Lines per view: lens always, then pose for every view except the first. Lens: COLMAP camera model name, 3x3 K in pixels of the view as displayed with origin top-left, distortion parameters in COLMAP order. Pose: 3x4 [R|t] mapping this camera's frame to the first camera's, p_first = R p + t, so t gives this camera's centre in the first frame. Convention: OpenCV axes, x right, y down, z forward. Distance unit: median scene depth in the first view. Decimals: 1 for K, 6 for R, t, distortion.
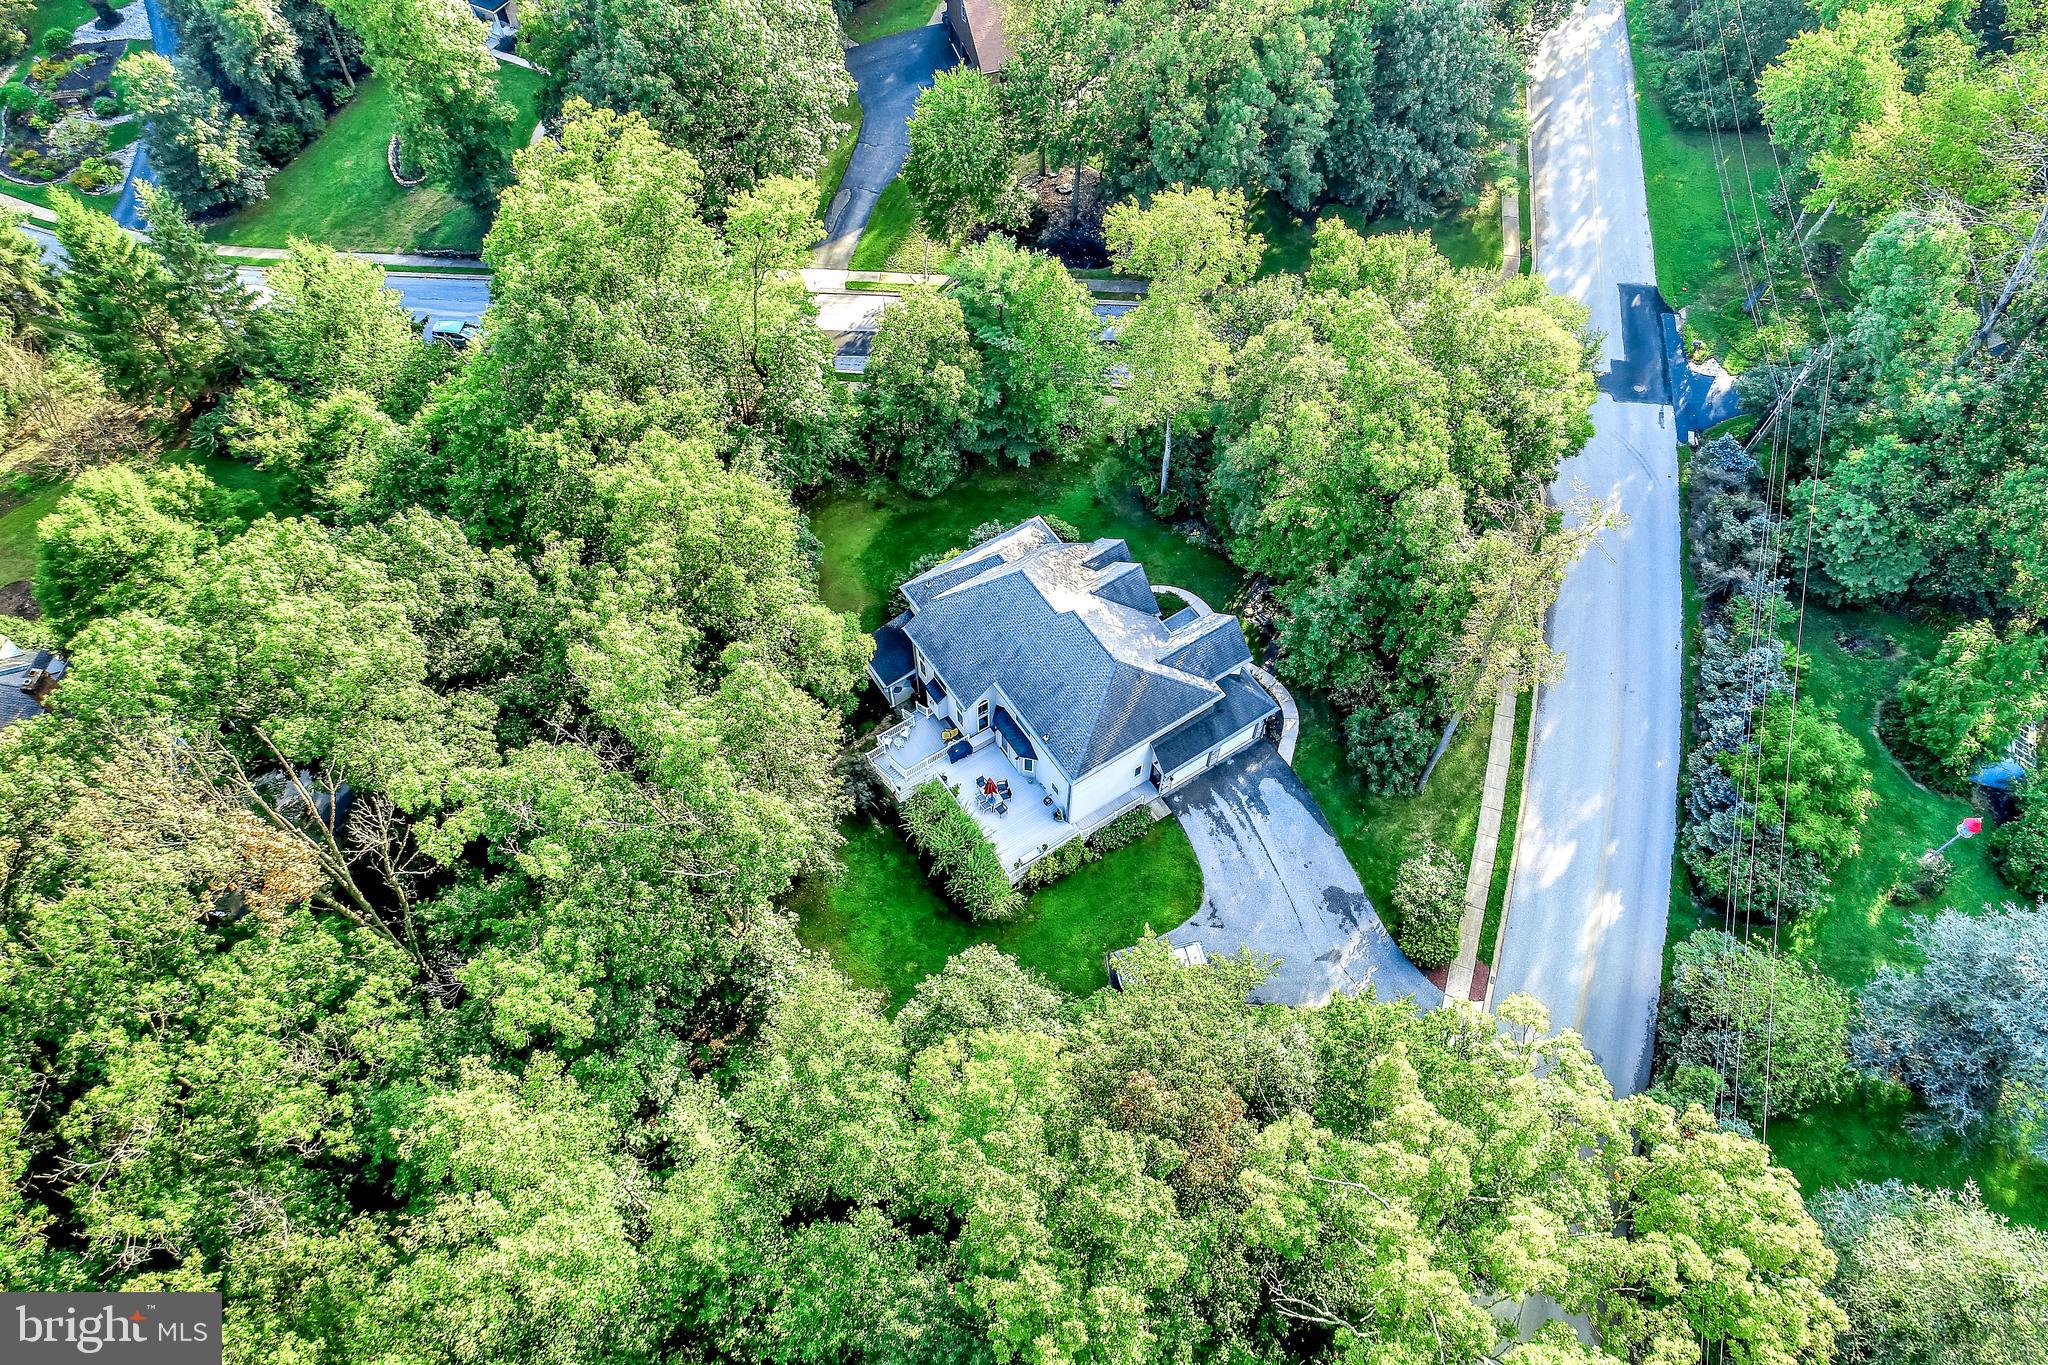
lens RADIAL K [[1391.5, 0, 1028.9], [0, 1391.5, 679.5], [0, 0, 1]] dist [0.009298, -0.004901]
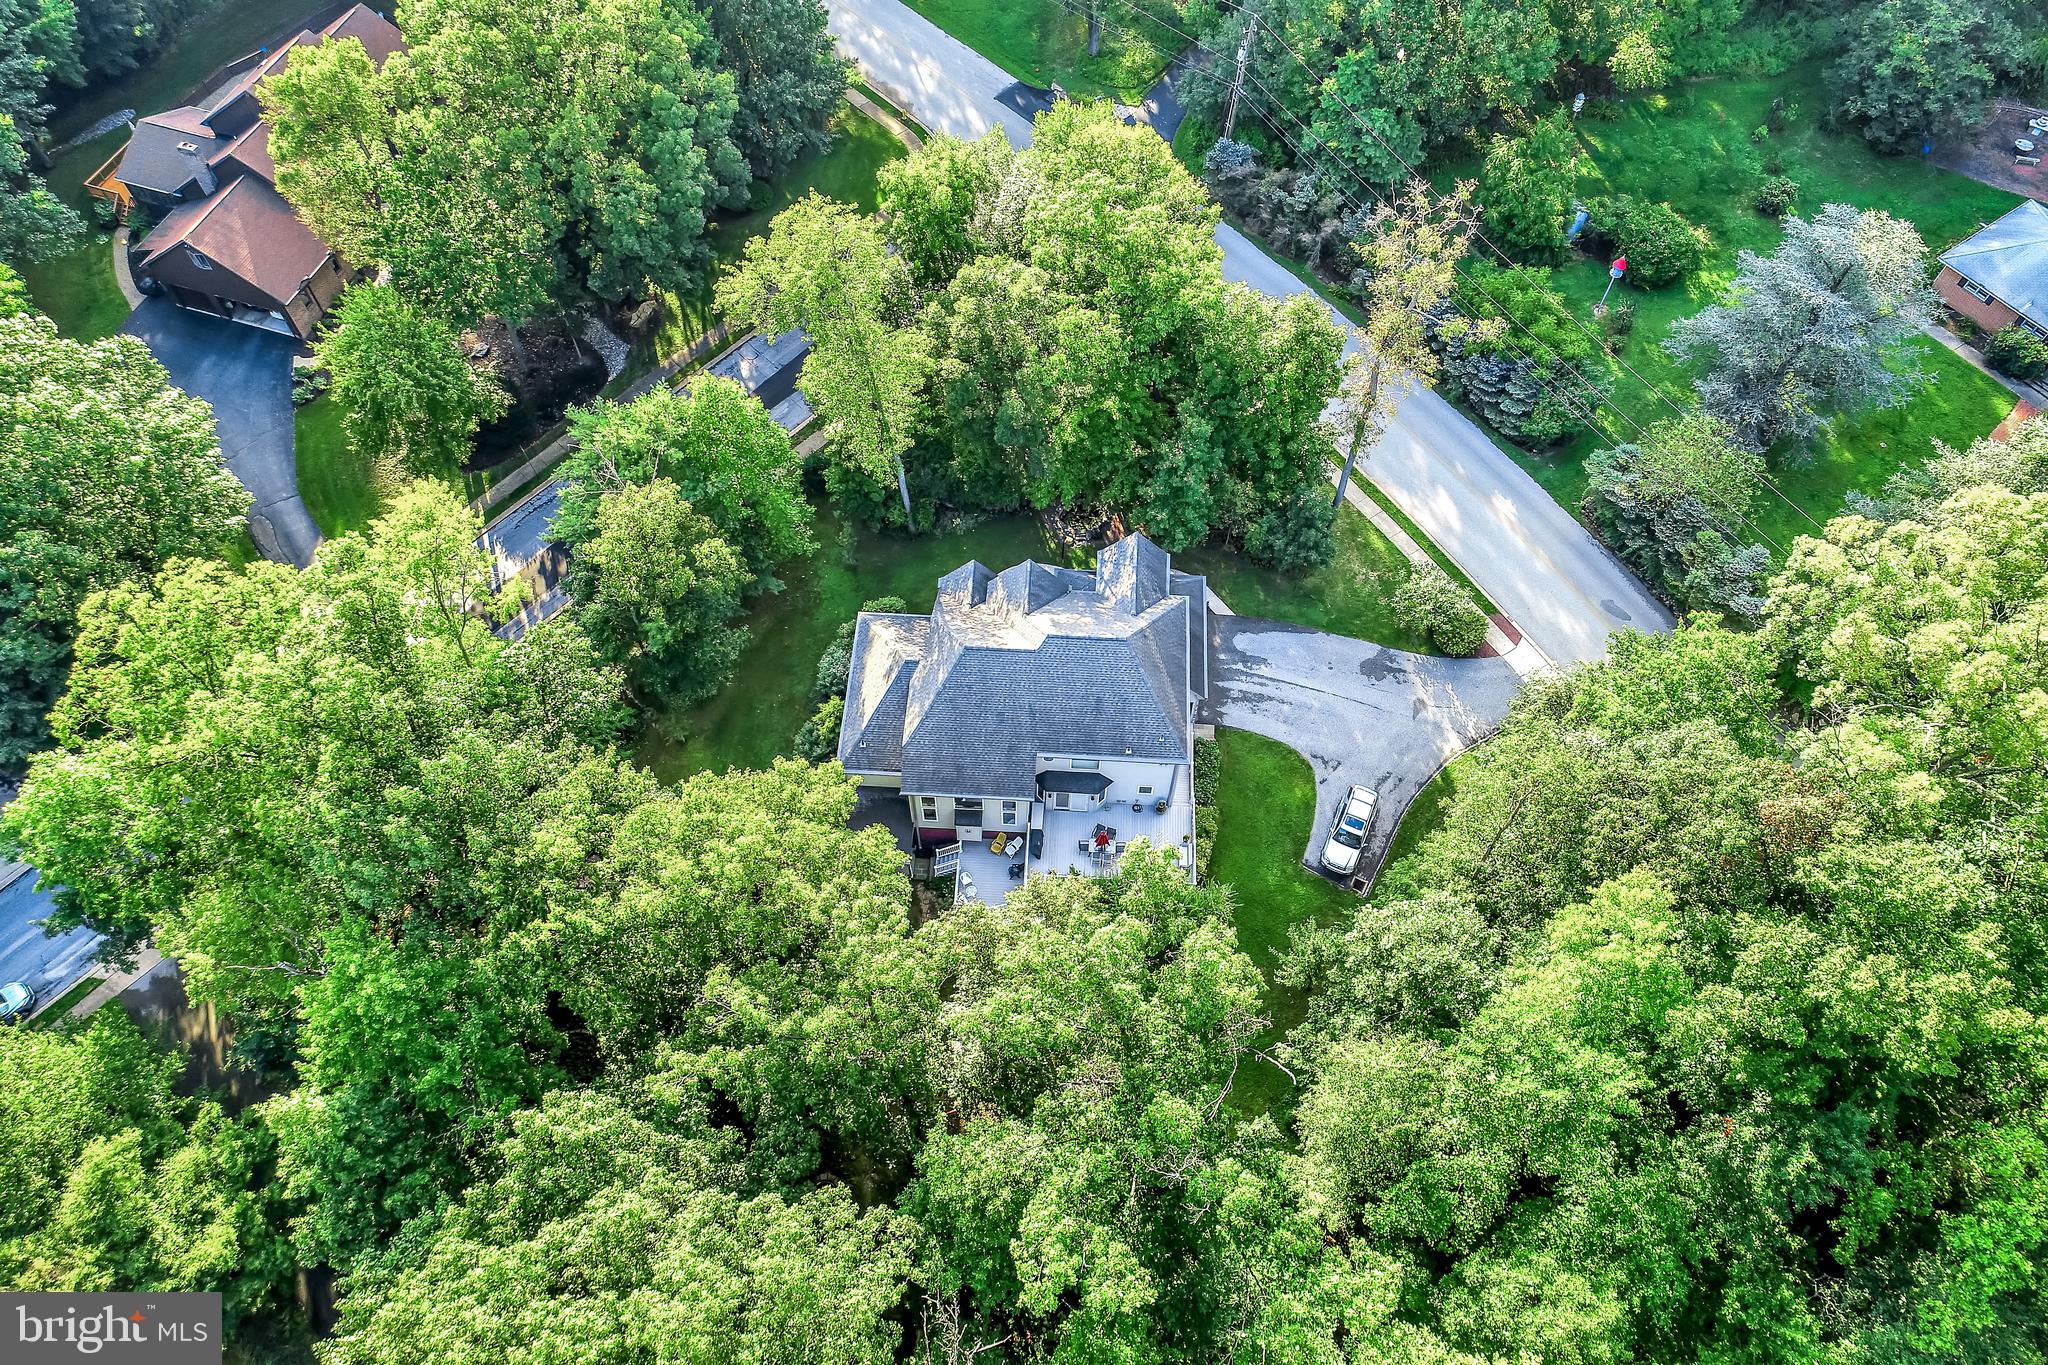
lens RADIAL K [[1391.5, 0, 1021.8], [0, 1391.5, 682.2], [0, 0, 1]] dist [0.009298, -0.004901]
pose [[0.598935, -0.683532, 0.417206, -0.371461], [0.672149, 0.712305, 0.202082, -0.218178], [-0.435308, 0.159391, 0.886060, 0.187540]]
